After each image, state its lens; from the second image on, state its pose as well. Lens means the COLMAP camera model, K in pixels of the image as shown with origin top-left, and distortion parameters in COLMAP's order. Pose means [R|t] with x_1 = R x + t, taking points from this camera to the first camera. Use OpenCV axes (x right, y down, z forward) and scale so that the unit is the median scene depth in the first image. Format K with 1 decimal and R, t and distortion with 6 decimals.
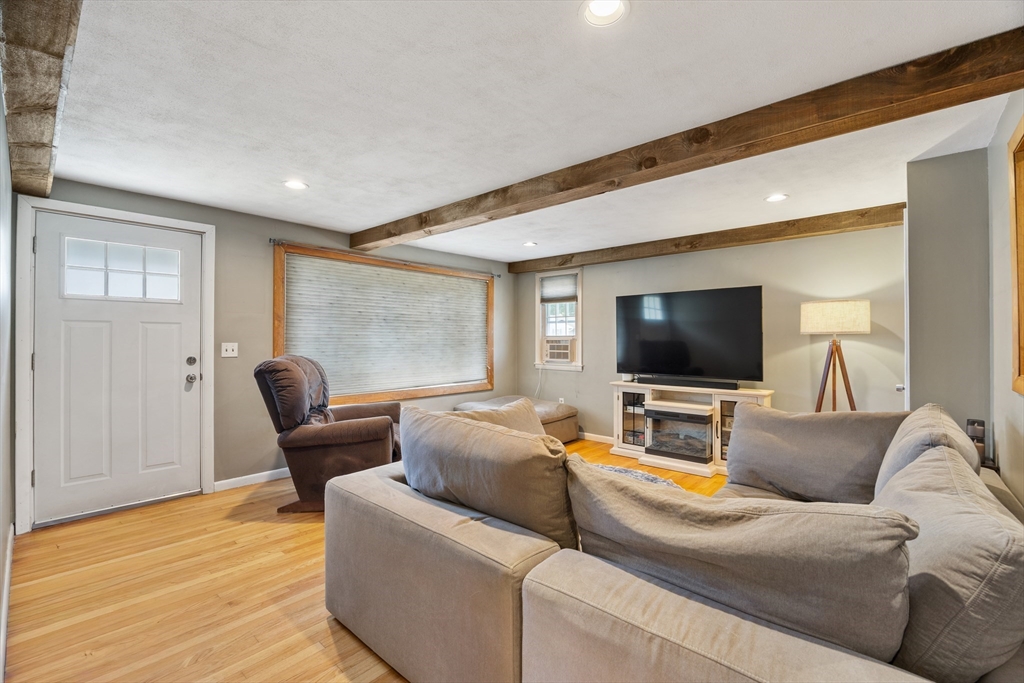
lens RADIAL K [[445.7, 0, 517.4], [0, 445.7, 338.5], [0, 0, 1]] dist [-0.021637, -0.000096]
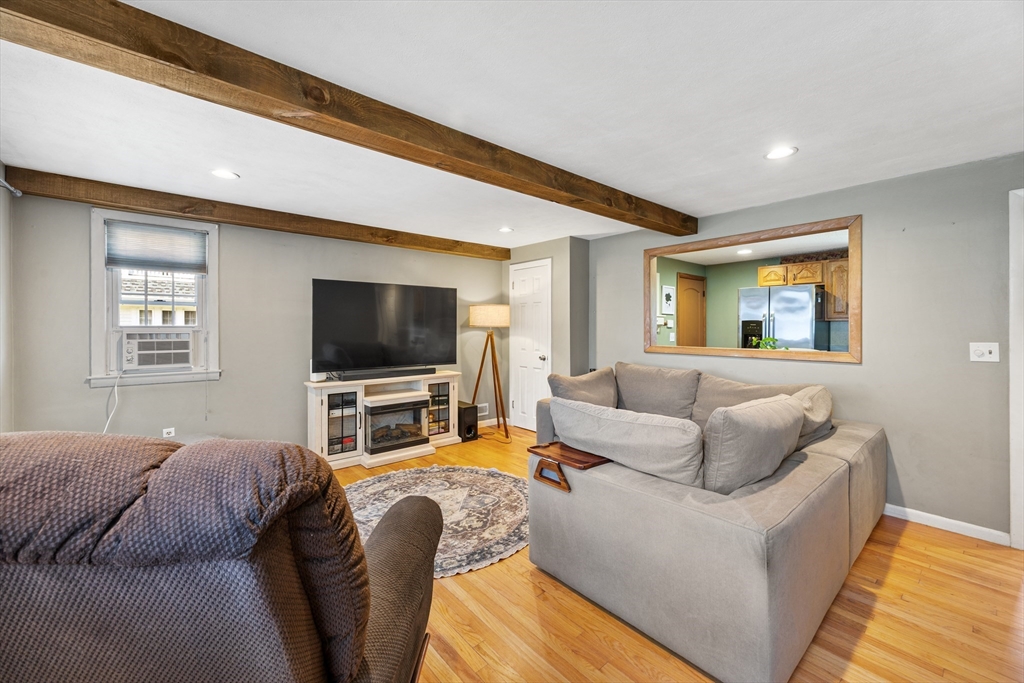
lens RADIAL K [[409.1, 0, 514.5], [0, 409.1, 328.4], [0, 0, 1]] dist [0.001201, 0.000062]
pose [[0.125329, -0.002655, 0.992112, -0.499378], [-0.003630, 0.999988, 0.003134, -0.007916], [-0.992109, -0.003994, 0.125318, 0.579305]]
